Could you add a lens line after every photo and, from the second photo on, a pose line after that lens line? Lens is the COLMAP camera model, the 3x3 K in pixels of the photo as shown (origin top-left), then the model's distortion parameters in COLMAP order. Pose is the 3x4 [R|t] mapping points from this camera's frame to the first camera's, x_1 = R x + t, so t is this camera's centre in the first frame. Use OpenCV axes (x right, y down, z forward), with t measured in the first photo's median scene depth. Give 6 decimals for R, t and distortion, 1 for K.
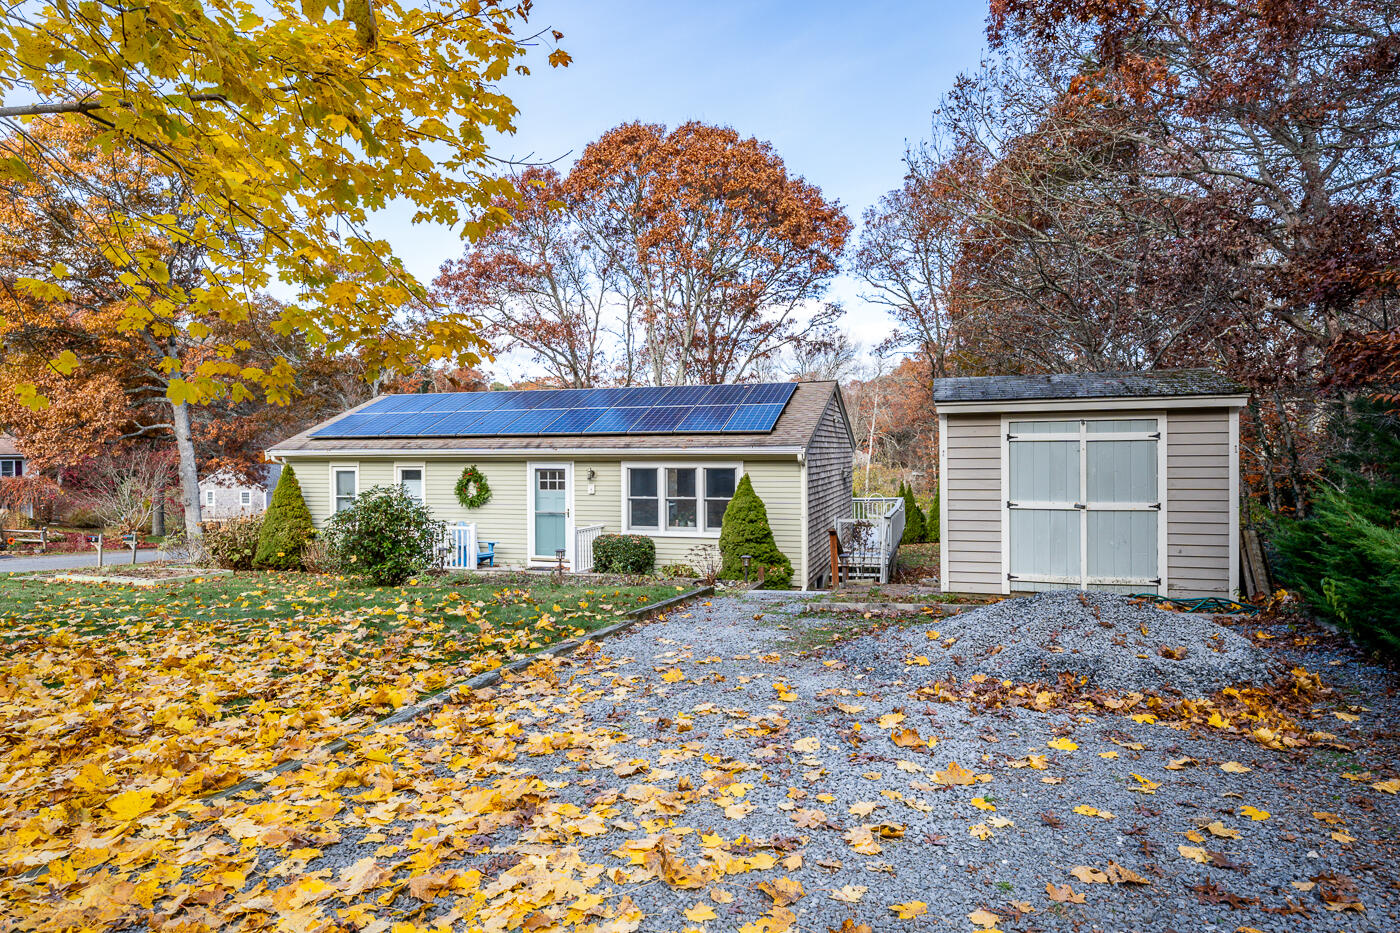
lens RADIAL K [[835.0, 0, 696.8], [0, 835.0, 453.0], [0, 0, 1]] dist [0.015212, 0.000673]
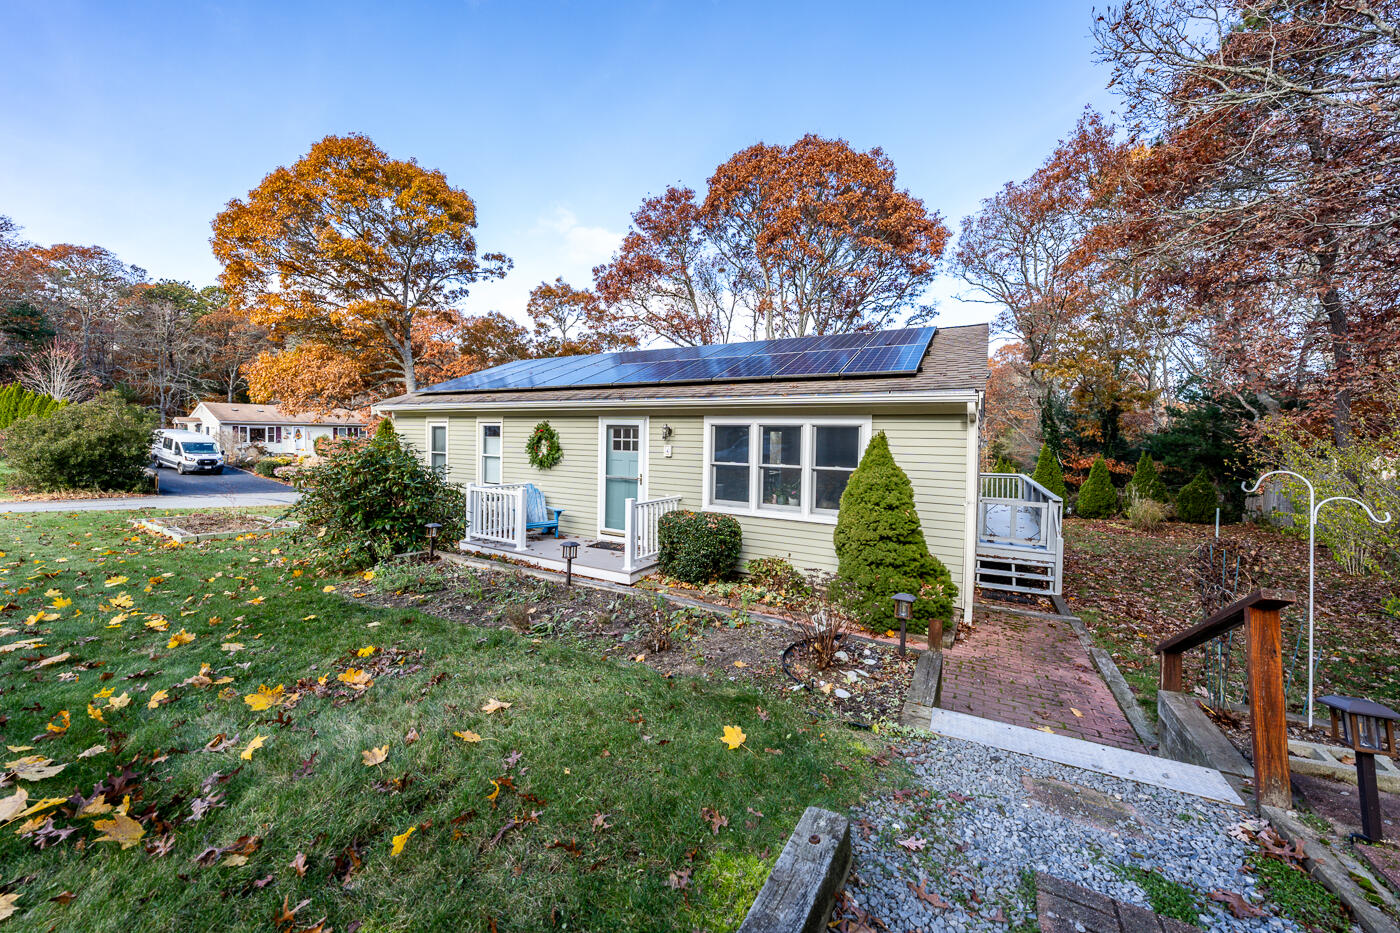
lens RADIAL K [[509.0, 0, 697.3], [0, 509.0, 445.1], [0, 0, 1]] dist [-0.000587, -0.000035]
pose [[0.977558, 0.027193, -0.208903, 0.002733], [-0.024279, 0.999569, 0.016502, 0.028293], [0.209261, -0.011060, 0.977797, 0.516348]]
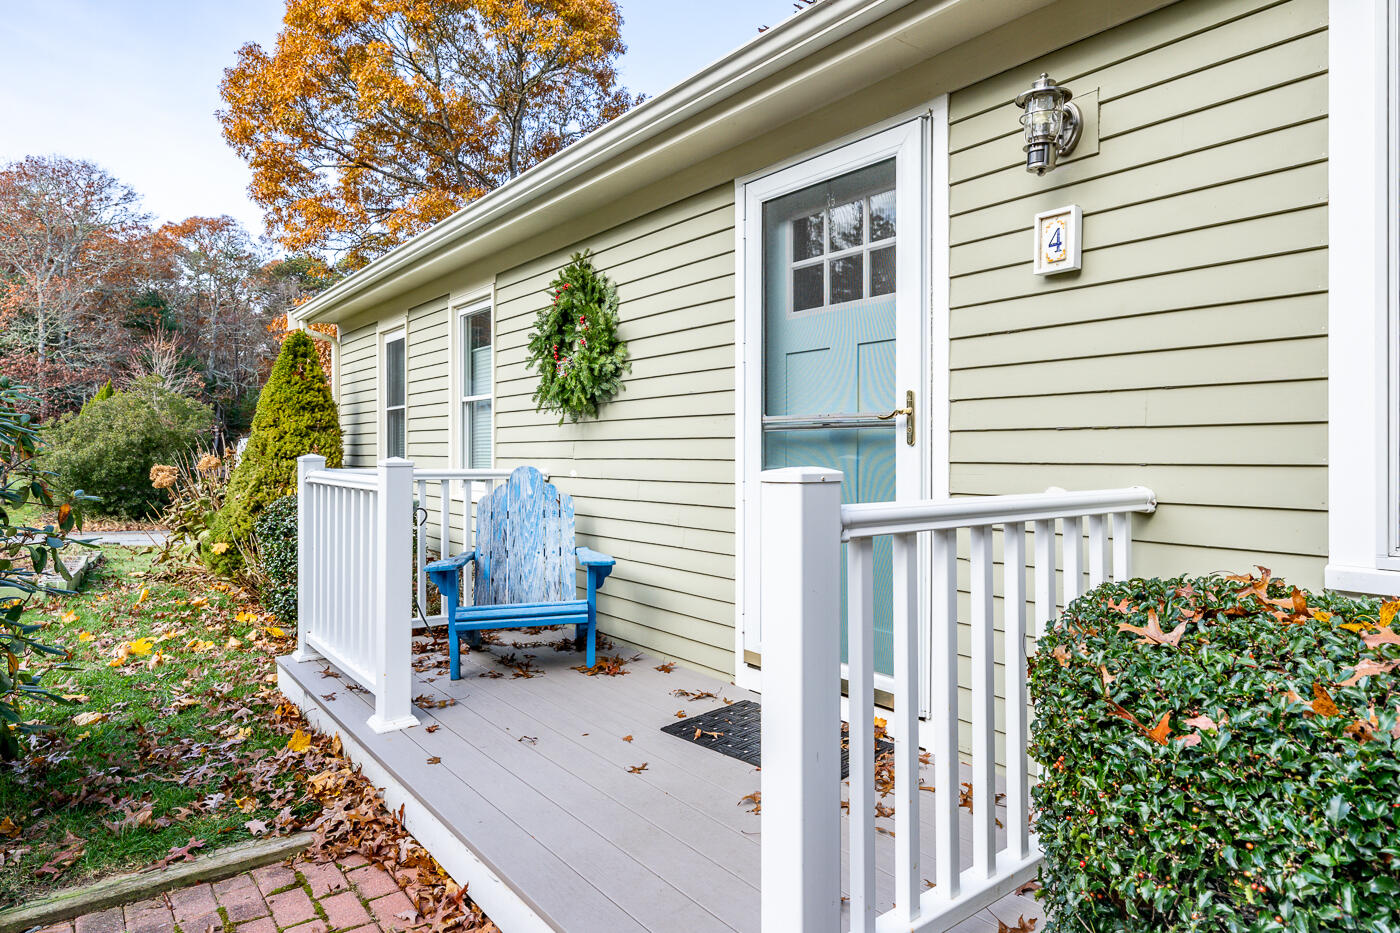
lens RADIAL K [[803.0, 0, 740.7], [0, 803.0, 451.3], [0, 0, 1]] dist [0.005672, 0.000740]
pose [[0.846715, 0.005101, -0.532023, -0.096133], [-0.007590, 0.999968, -0.002493, 0.077632], [0.531993, 0.006149, 0.846727, 0.832596]]
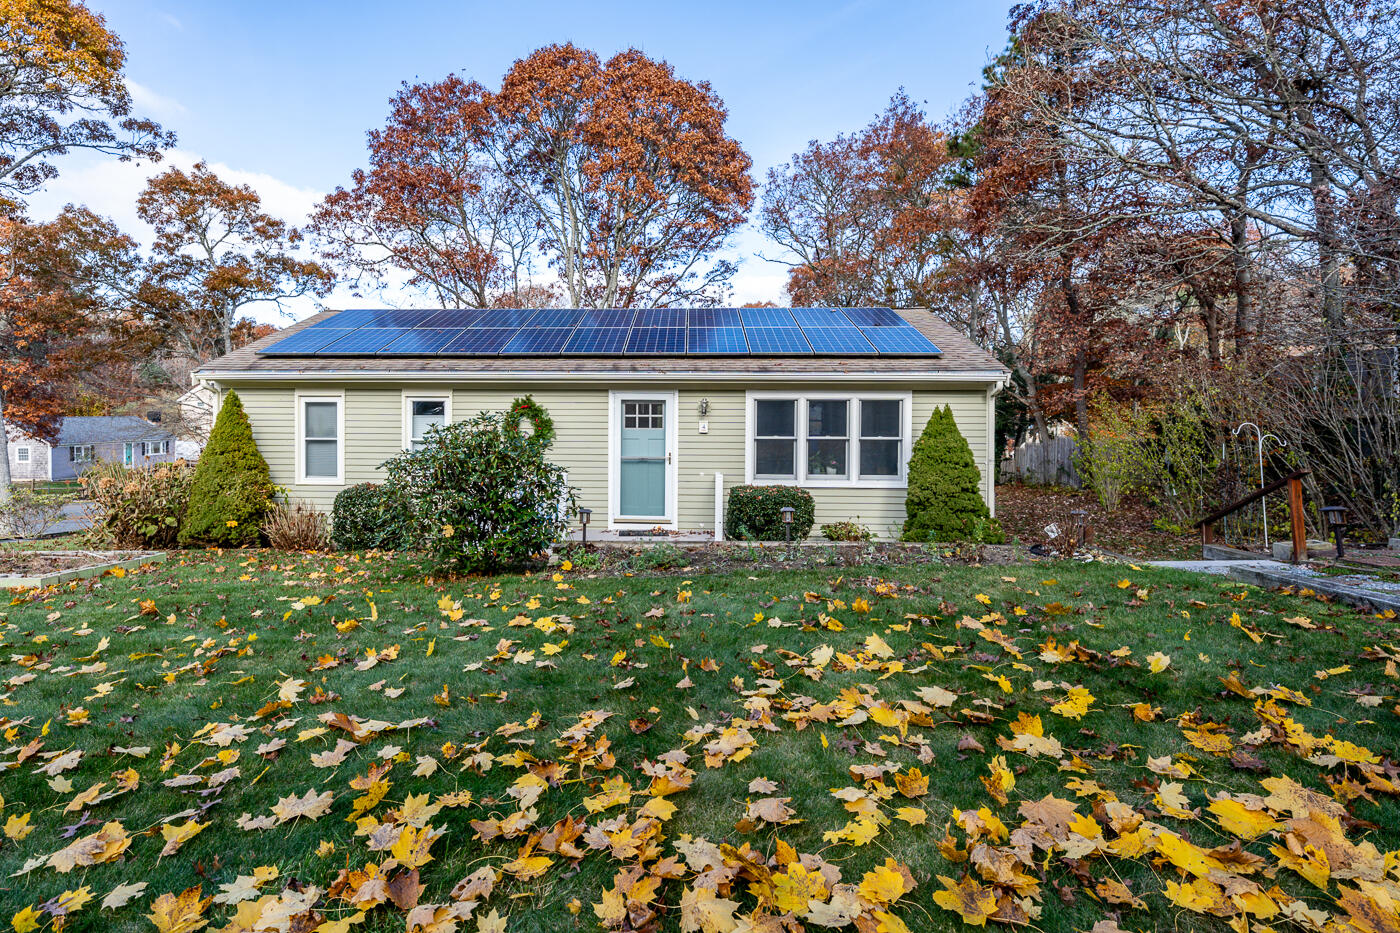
lens RADIAL K [[720.4, 0, 657.3], [0, 720.4, 418.3], [0, 0, 1]] dist [0.001915, -0.000526]
pose [[0.966667, 0.009027, 0.255878, -0.325207], [-0.009059, 0.999958, -0.001057, 0.035559], [-0.255877, -0.001296, 0.966709, 0.369007]]
